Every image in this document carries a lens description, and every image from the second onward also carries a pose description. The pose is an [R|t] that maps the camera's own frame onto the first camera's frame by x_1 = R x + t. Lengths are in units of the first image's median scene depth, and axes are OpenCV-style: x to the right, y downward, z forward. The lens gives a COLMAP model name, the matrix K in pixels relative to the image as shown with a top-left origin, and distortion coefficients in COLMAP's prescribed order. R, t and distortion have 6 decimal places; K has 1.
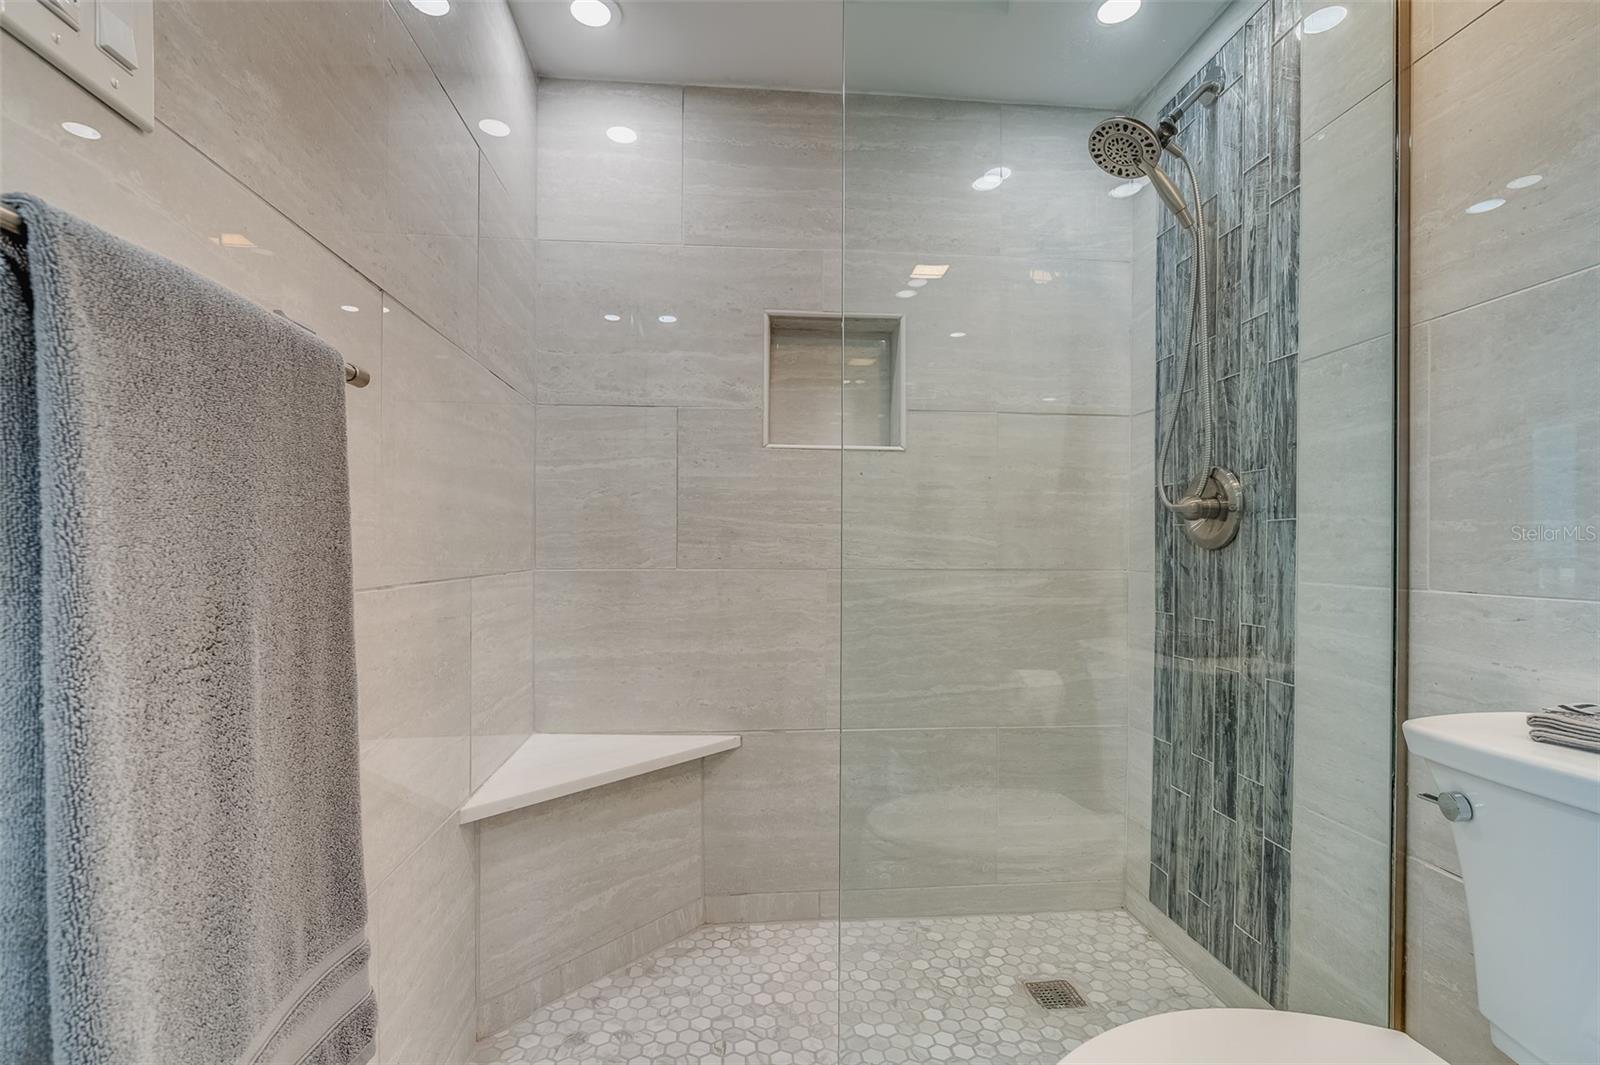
lens RADIAL K [[742.9, 0, 789.1], [0, 742.9, 545.4], [0, 0, 1]] dist [-0.010079, 0.008699]
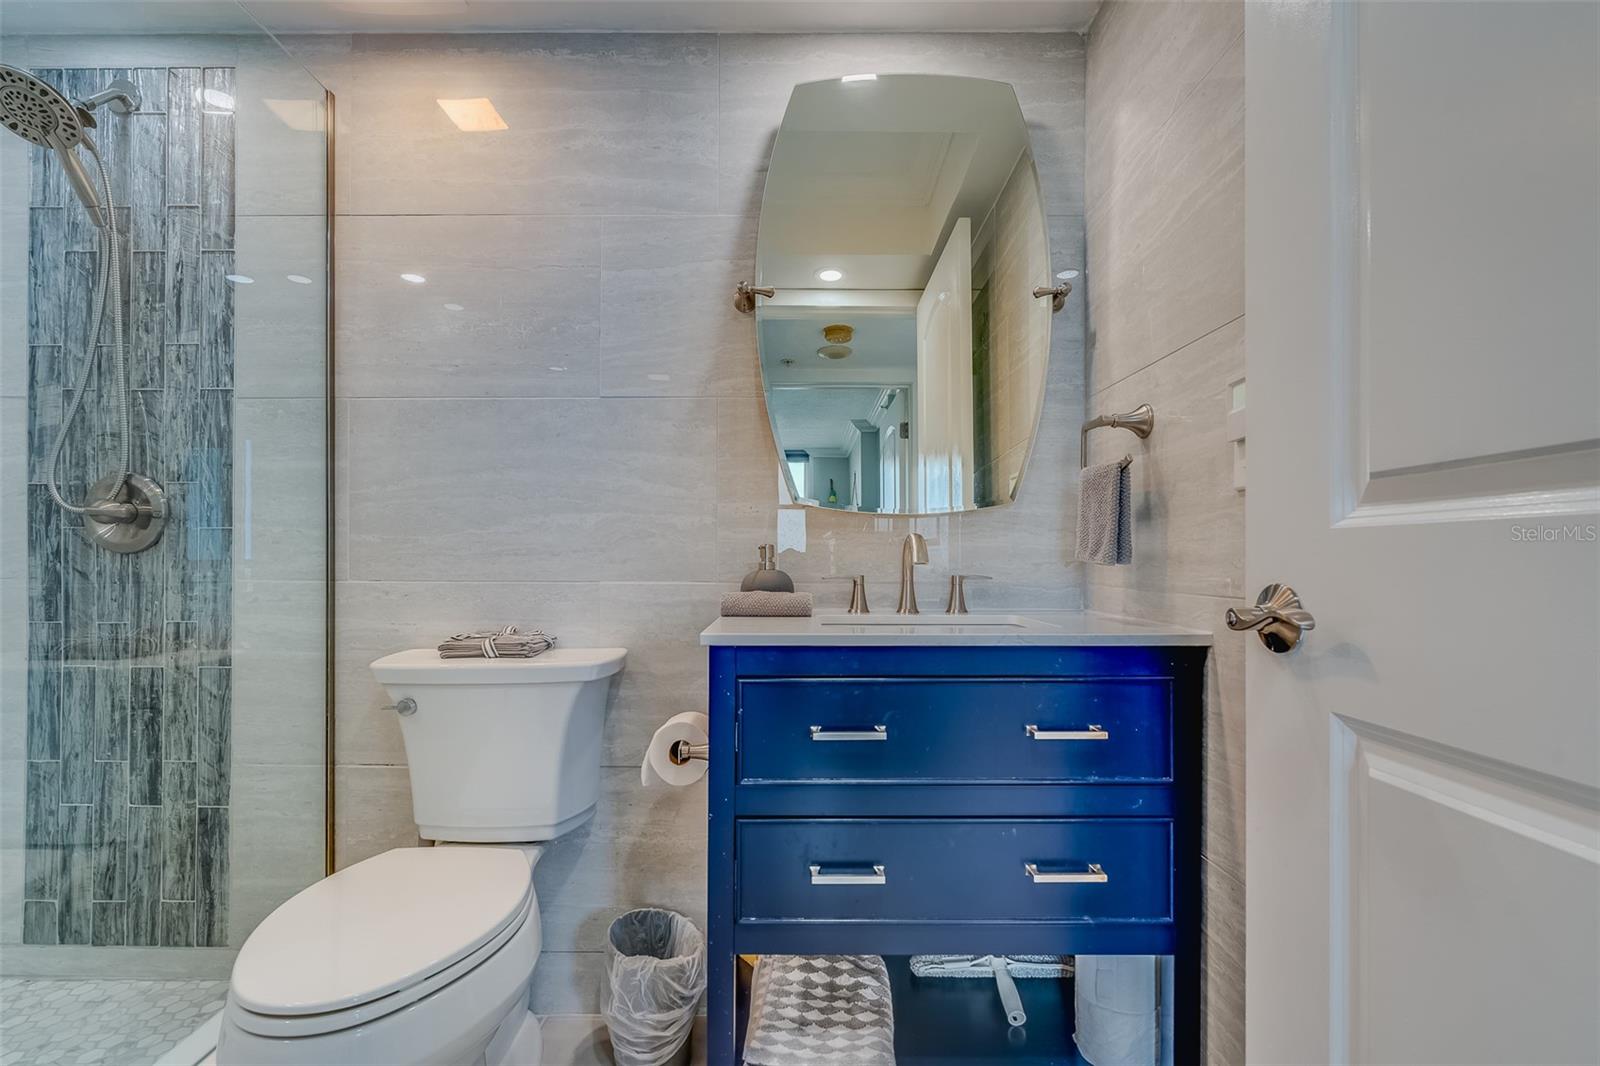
lens RADIAL K [[741.7, 0, 791.0], [0, 741.7, 552.3], [0, 0, 1]] dist [-0.001024, 0.001175]
pose [[0.084806, 0.000281, 0.996397, -0.385997], [-0.005588, 0.999984, 0.000194, -0.001195], [-0.996382, -0.005584, 0.084806, -0.001753]]
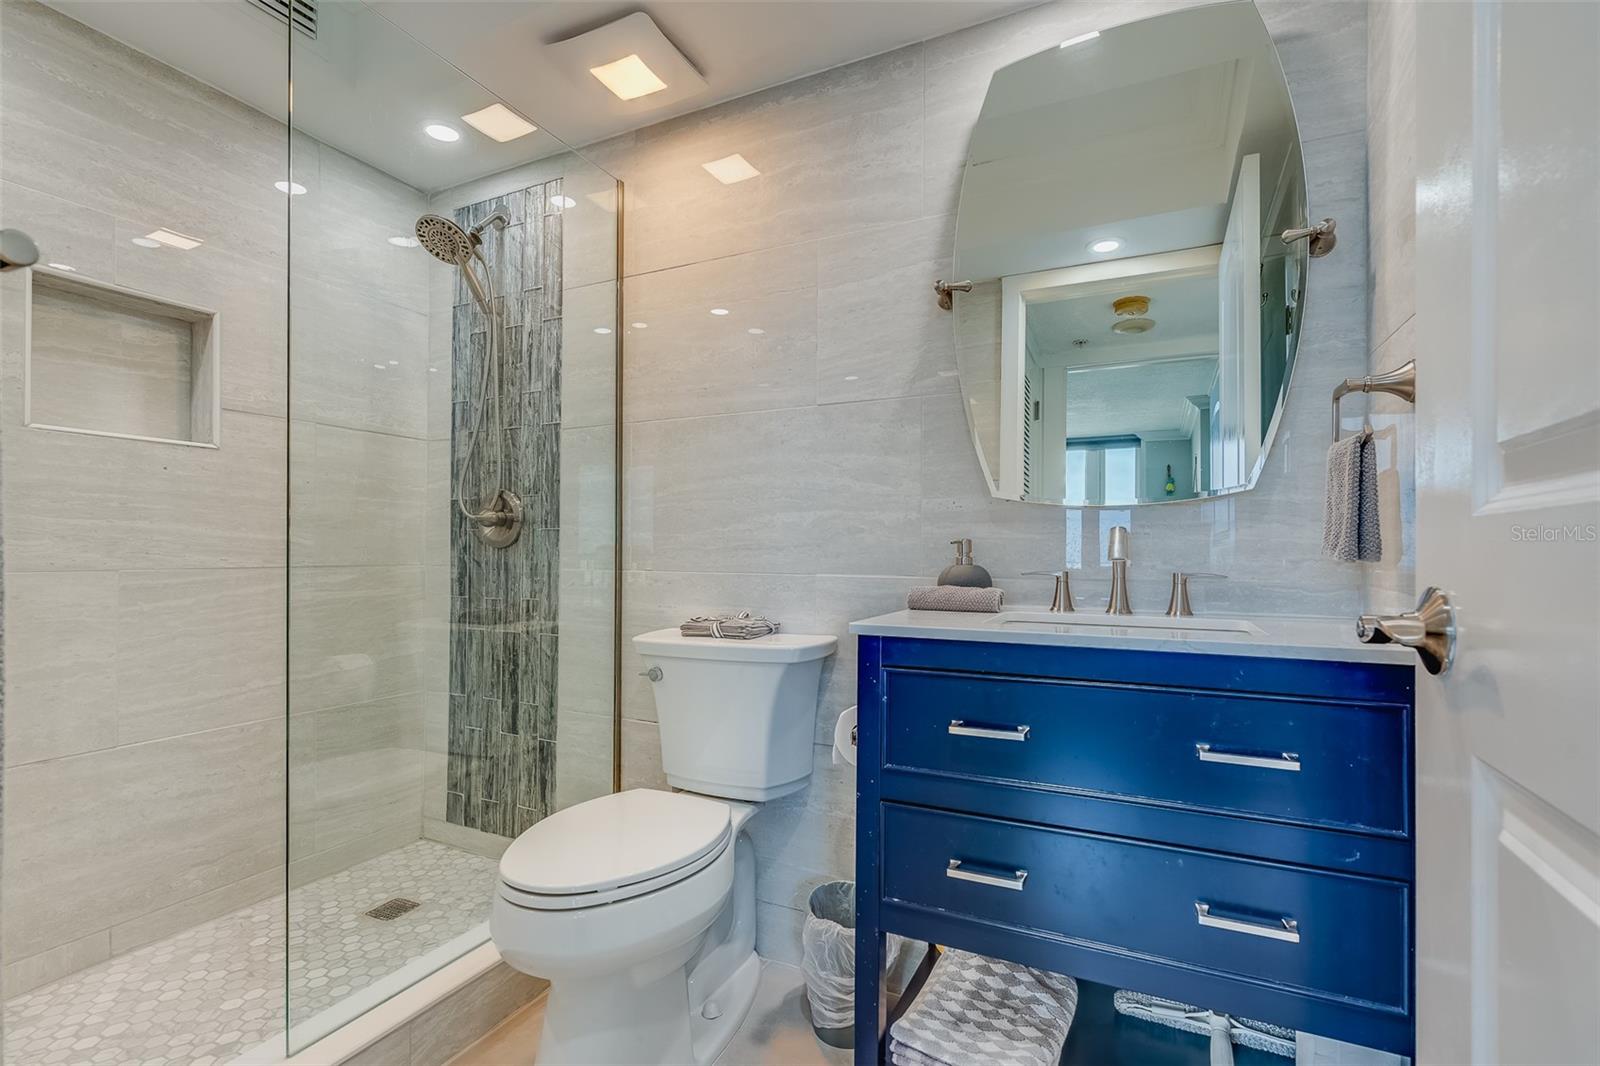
lens RADIAL K [[750.4, 0, 790.6], [0, 750.4, 541.7], [0, 0, 1]] dist [0.000300, 0.001470]
pose [[0.515715, 0.006798, 0.856733, -0.377245], [-0.004465, 0.999976, -0.005246, -0.001823], [-0.856749, -0.001120, 0.515733, -0.211588]]
